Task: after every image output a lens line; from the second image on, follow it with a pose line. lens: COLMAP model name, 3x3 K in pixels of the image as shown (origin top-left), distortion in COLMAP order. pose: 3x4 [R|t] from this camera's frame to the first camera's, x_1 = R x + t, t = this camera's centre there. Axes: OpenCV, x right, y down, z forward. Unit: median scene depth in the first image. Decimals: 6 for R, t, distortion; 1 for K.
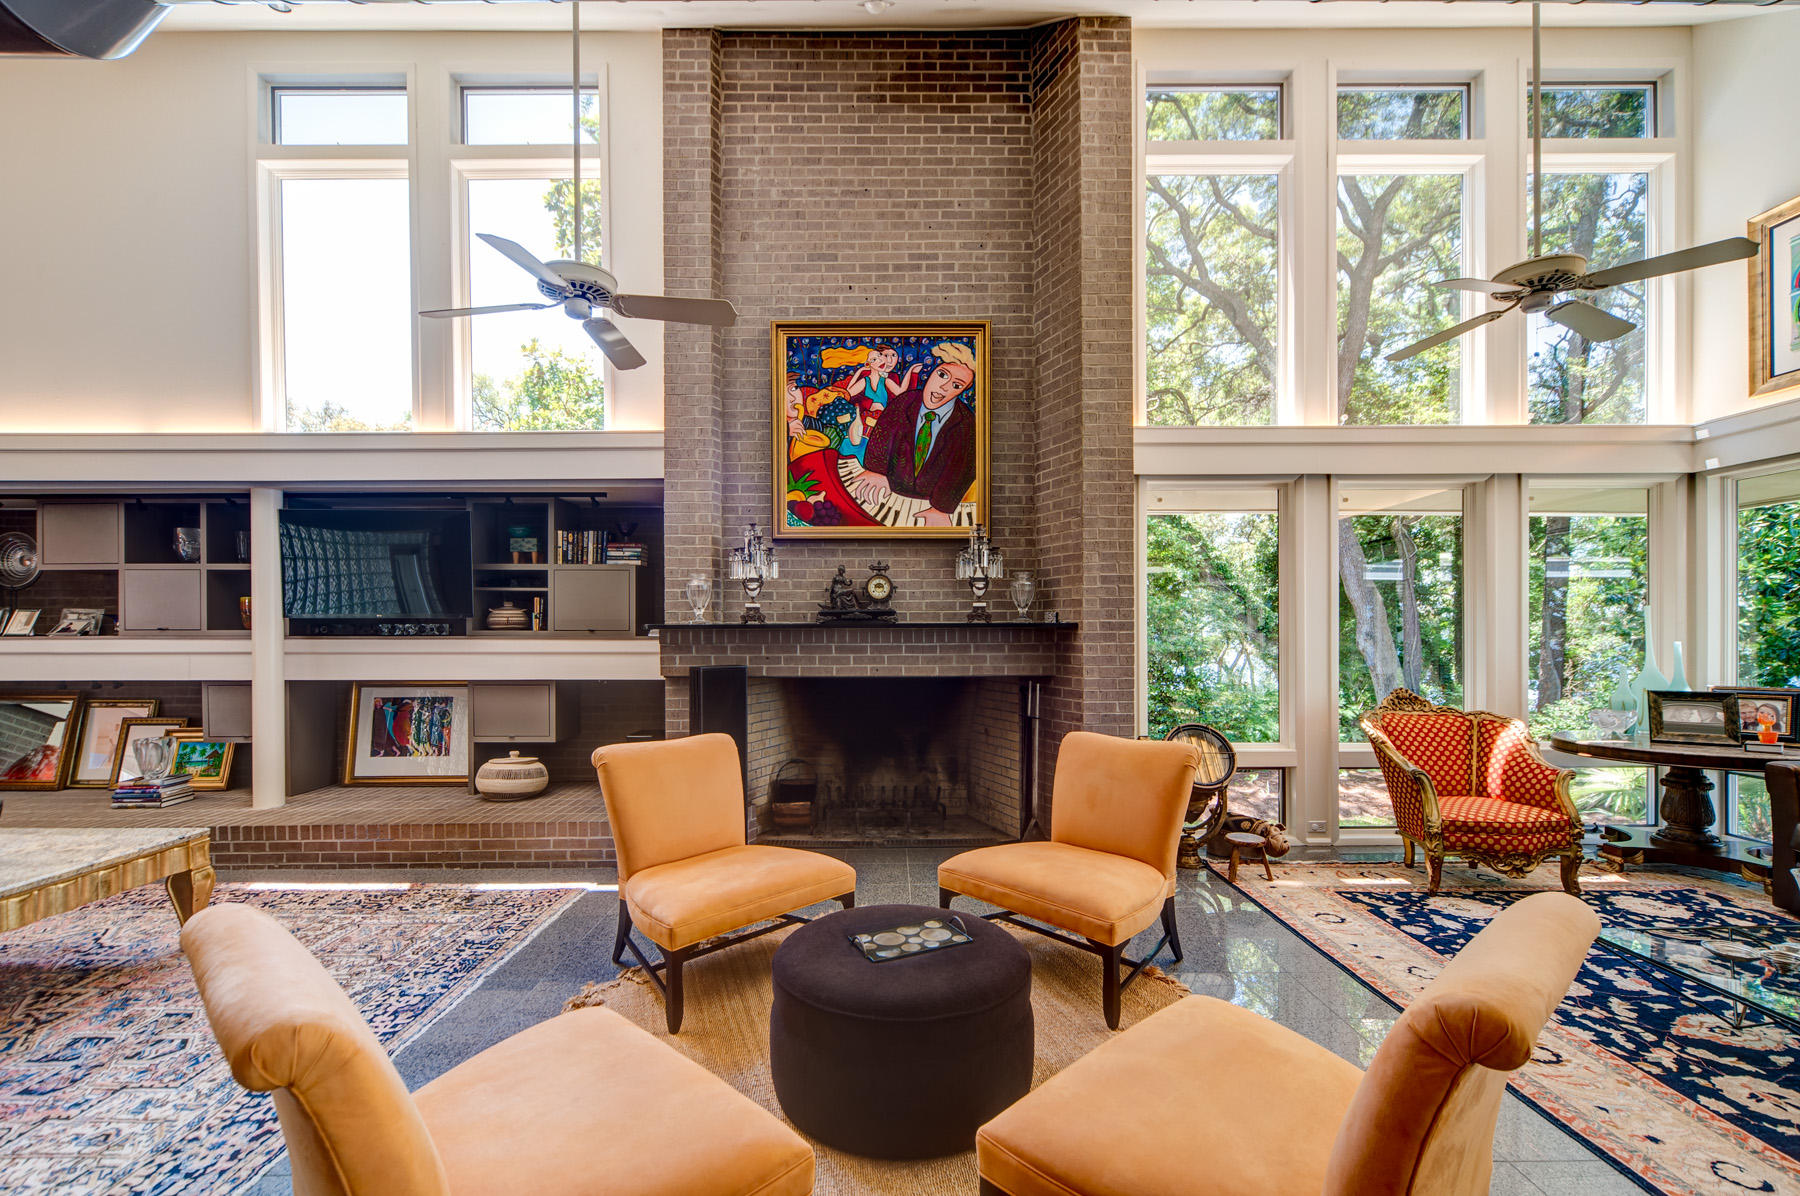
lens RADIAL K [[776.8, 0, 897.2], [0, 776.8, 634.3], [0, 0, 1]] dist [-0.000021, 0.000058]
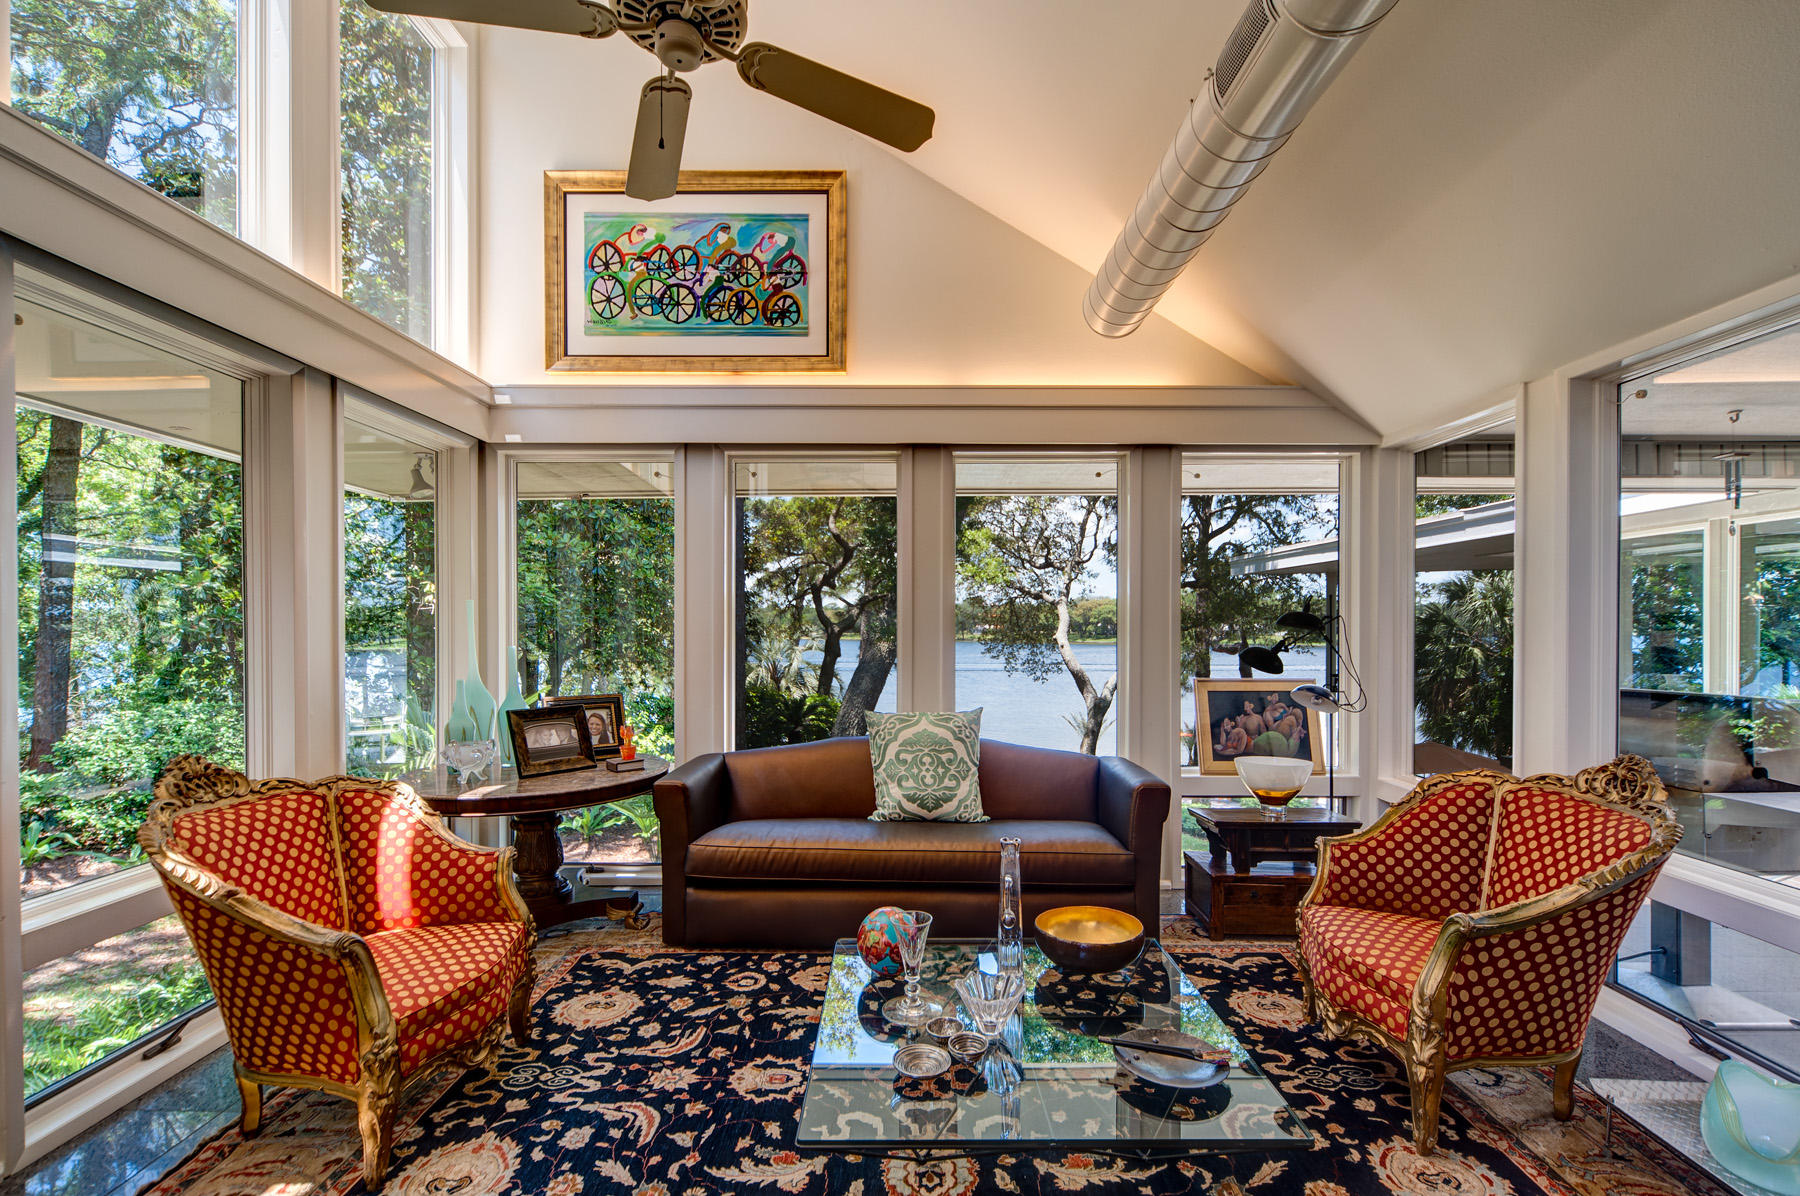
lens RADIAL K [[805.8, 0, 901.7], [0, 805.8, 630.6], [0, 0, 1]] dist [-0.001306, -0.000188]
pose [[0.006431, -0.001102, 0.999979, 0.182906], [0.003568, 0.999993, 0.001079, -0.005919], [-0.999973, 0.003561, 0.006435, 0.623608]]
